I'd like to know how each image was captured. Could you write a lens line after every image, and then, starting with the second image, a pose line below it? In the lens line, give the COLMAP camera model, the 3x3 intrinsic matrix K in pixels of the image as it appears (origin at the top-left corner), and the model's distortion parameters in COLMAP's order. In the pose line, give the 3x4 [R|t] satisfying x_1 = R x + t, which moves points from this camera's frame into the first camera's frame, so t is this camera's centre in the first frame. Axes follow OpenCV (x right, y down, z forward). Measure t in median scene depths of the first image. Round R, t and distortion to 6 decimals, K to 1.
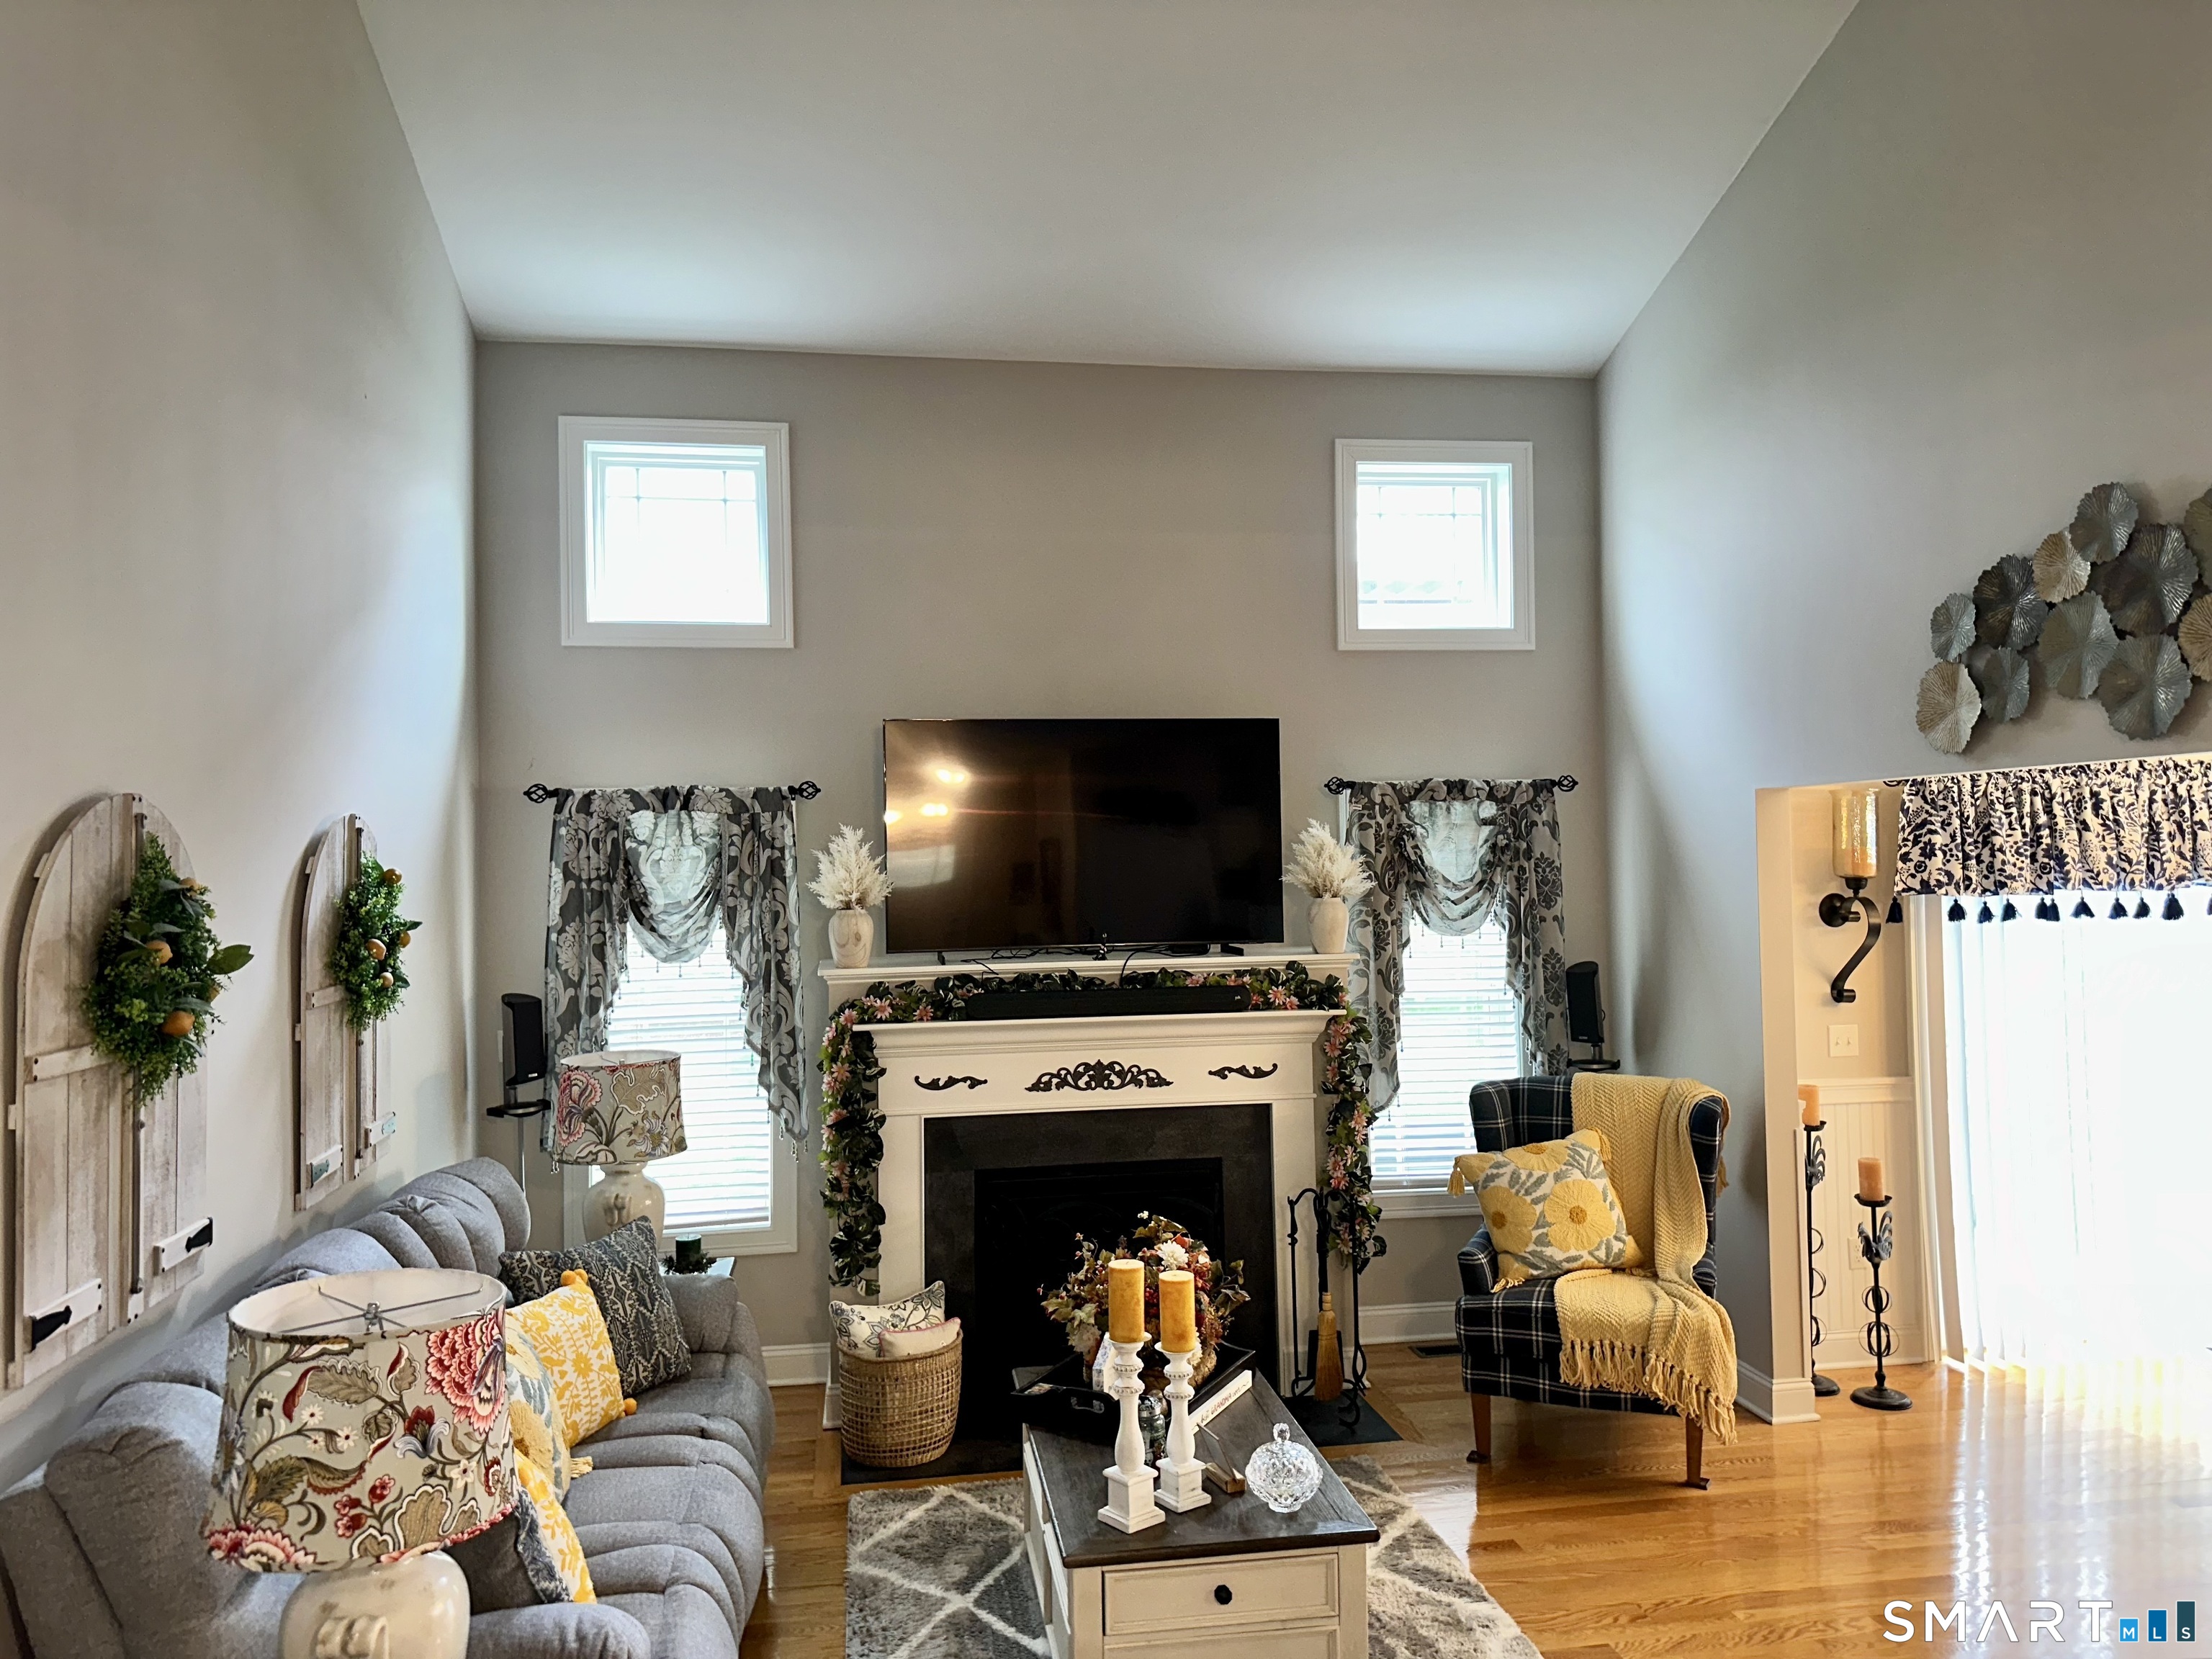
lens RADIAL K [[1614.2, 0, 1162.1], [0, 1614.2, 824.0], [0, 0, 1]] dist [0.136951, -0.158421]
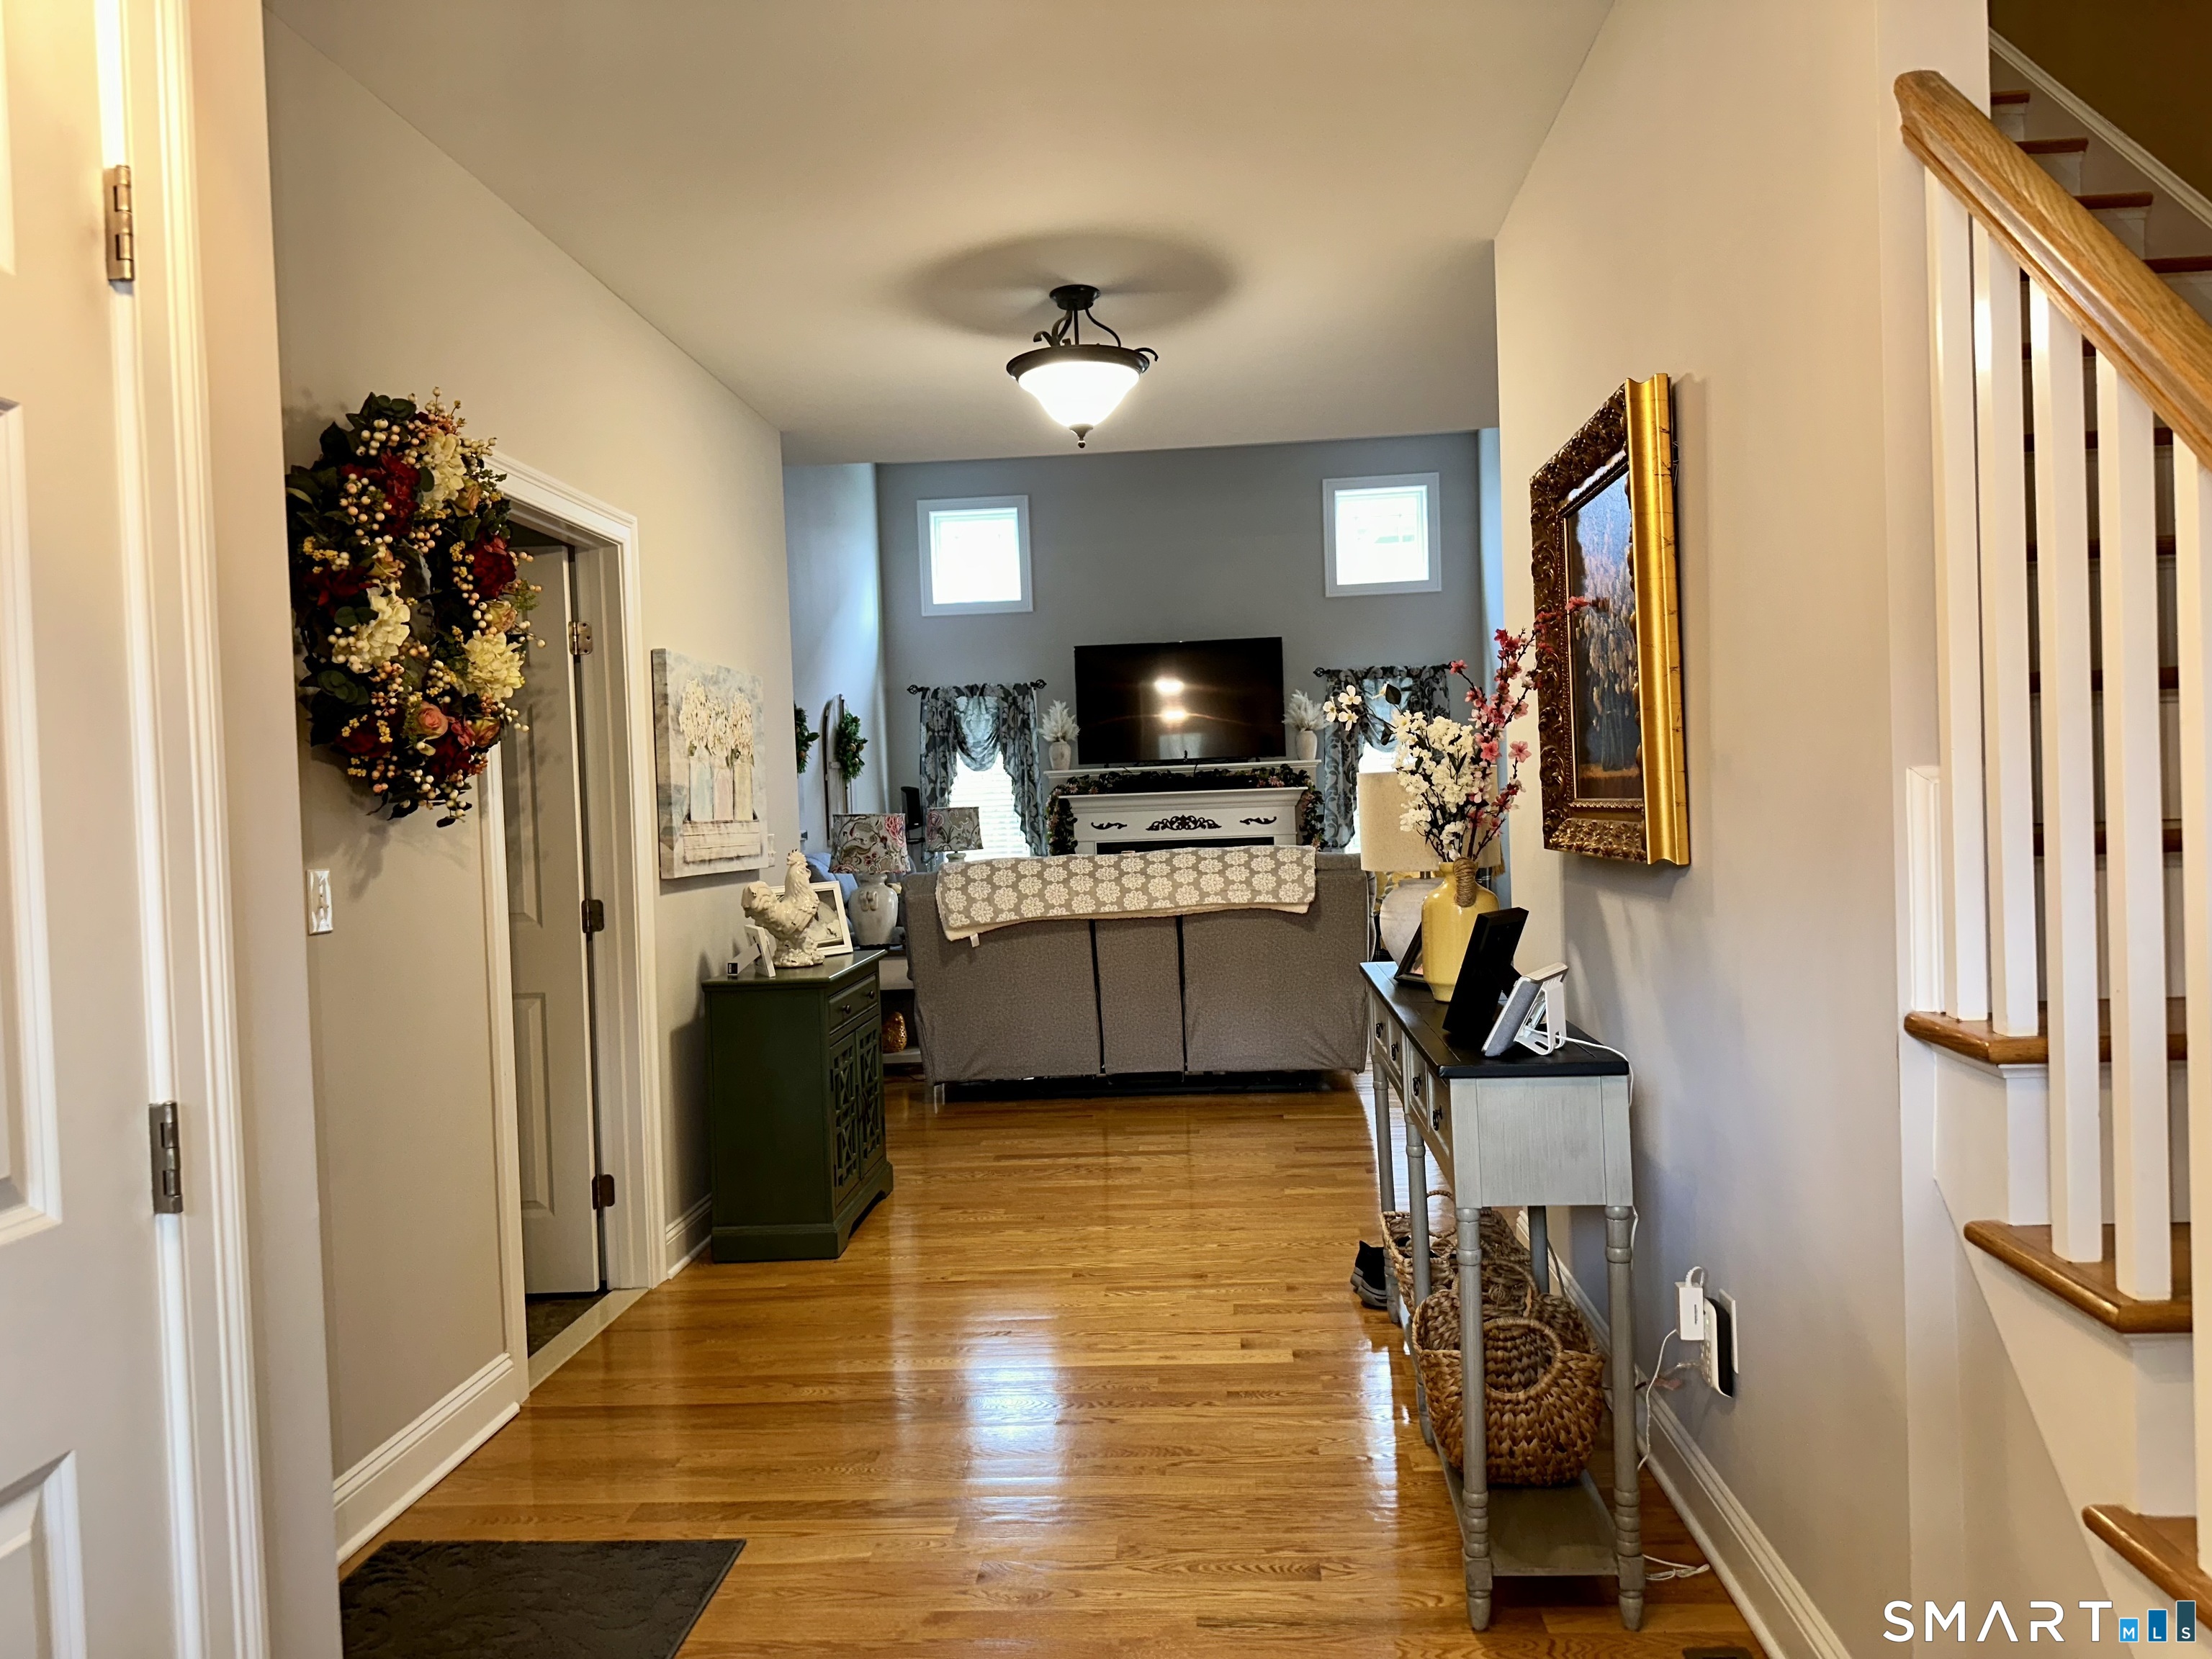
lens RADIAL K [[1614.2, 0, 1162.1], [0, 1614.2, 824.0], [0, 0, 1]] dist [0.136951, -0.158421]
pose [[0.975392, -0.018603, -0.219693, 0.363270], [0.027295, 0.998957, 0.036596, 0.083177], [0.218783, -0.041691, 0.974882, -0.910929]]
